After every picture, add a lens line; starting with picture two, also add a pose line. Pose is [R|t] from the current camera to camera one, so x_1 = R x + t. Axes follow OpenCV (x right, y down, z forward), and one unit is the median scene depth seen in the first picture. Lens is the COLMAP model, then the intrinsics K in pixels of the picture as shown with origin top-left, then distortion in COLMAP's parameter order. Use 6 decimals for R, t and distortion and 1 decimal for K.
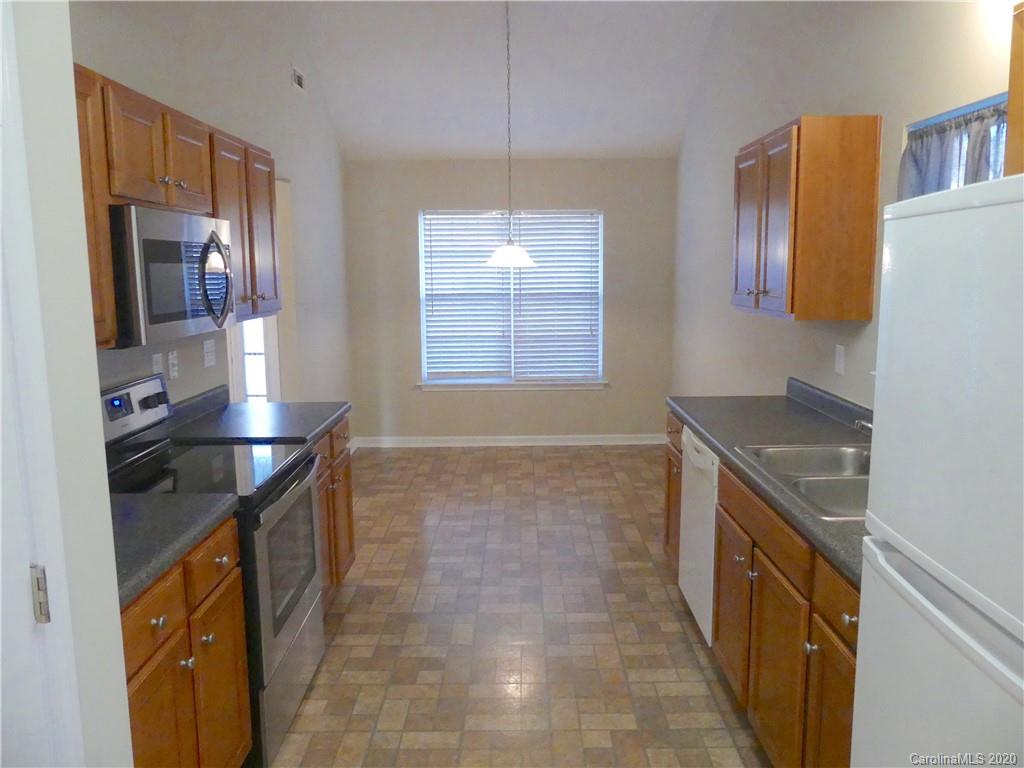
lens RADIAL K [[771.1, 0, 512.7], [0, 771.1, 382.5], [0, 0, 1]] dist [0.003880, -0.002005]
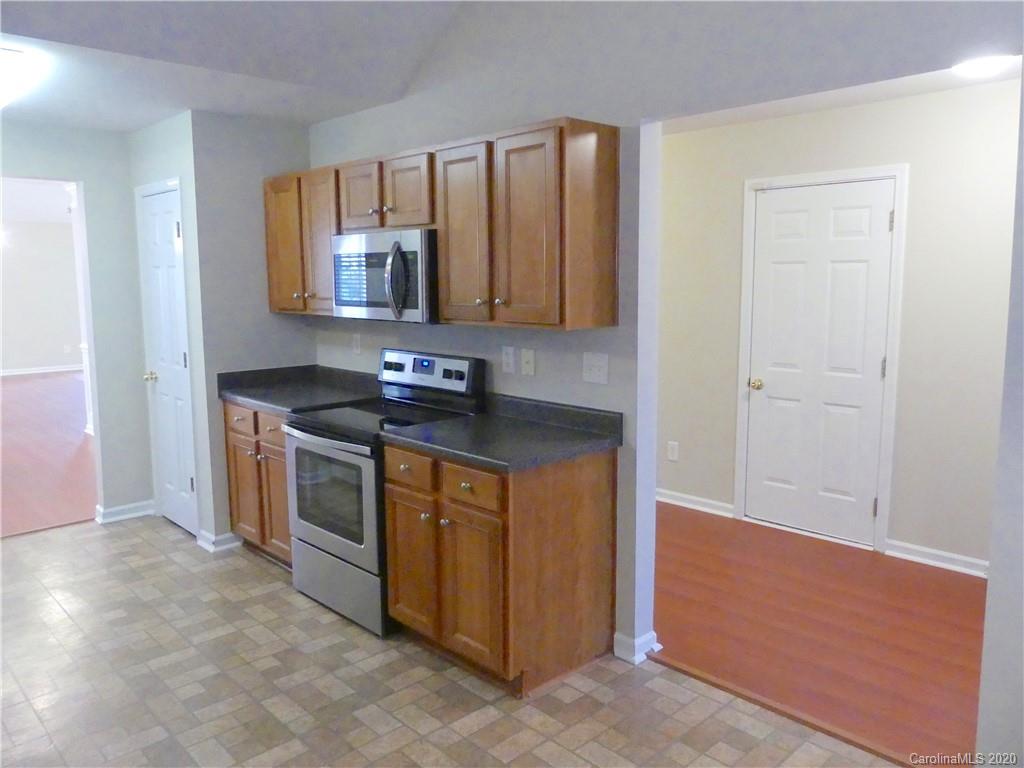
lens RADIAL K [[771.1, 0, 512.4], [0, 771.1, 383.4], [0, 0, 1]] dist [0.003880, -0.002005]
pose [[-0.723103, 0.105165, -0.682687, 0.329644], [-0.087962, 0.966276, 0.242021, -0.271382], [0.685116, 0.235056, -0.689467, 1.886821]]
